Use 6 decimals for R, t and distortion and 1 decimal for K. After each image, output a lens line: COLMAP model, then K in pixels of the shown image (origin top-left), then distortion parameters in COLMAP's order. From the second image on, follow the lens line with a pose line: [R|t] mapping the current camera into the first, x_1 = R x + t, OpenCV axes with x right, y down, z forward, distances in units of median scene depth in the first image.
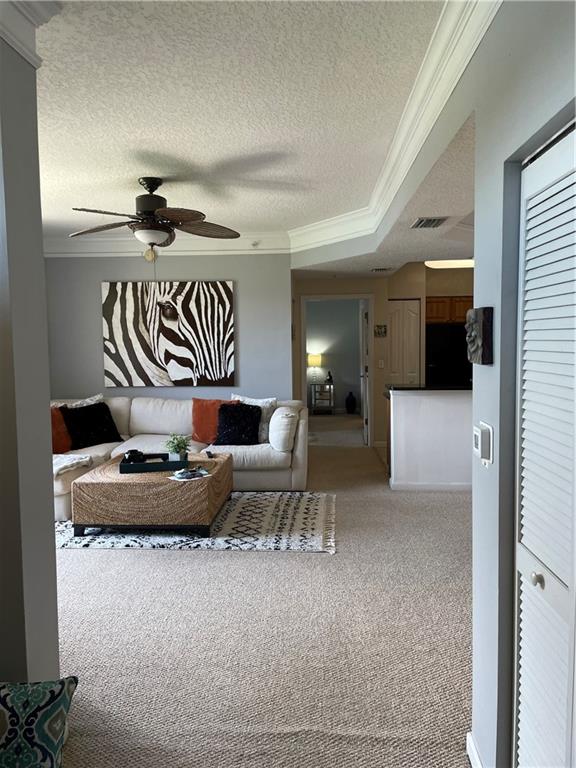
lens RADIAL K [[587.5, 0, 283.7], [0, 587.5, 383.4], [0, 0, 1]] dist [0.033881, 0.002905]
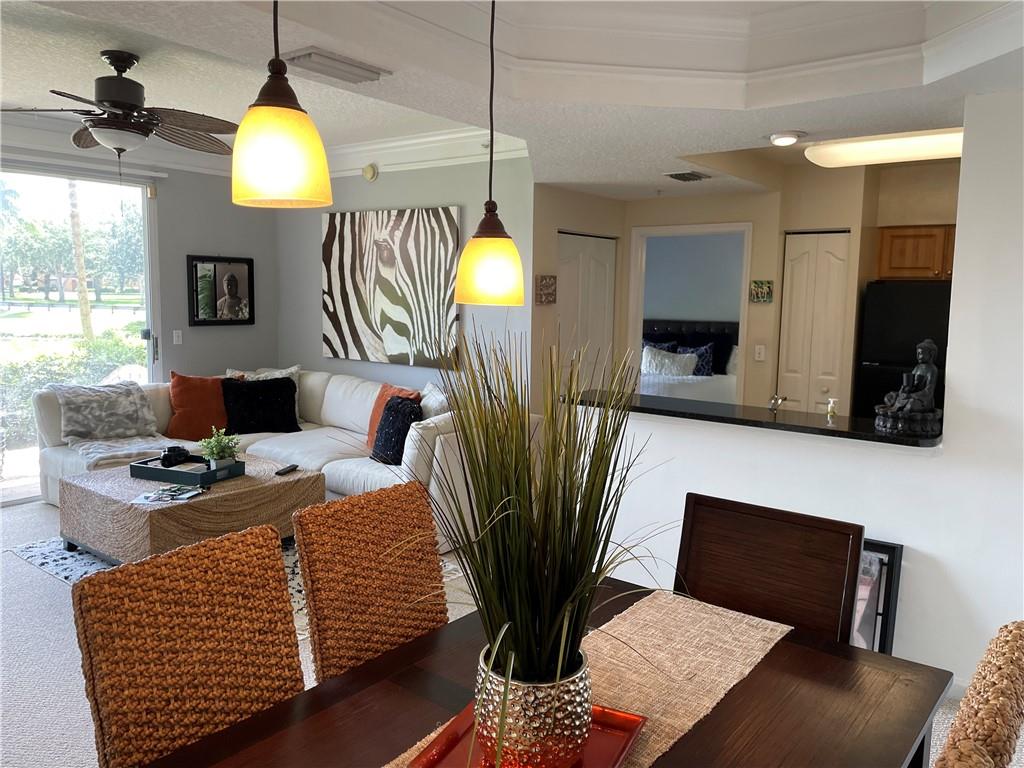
lens RADIAL K [[783.4, 0, 511.3], [0, 783.4, 386.4], [0, 0, 1]] dist [0.033881, 0.002905]
pose [[0.829581, 0.095215, -0.550208, 0.442407], [-0.073219, 0.995396, 0.061859, -0.035730], [0.553565, -0.011031, 0.832733, 0.316970]]
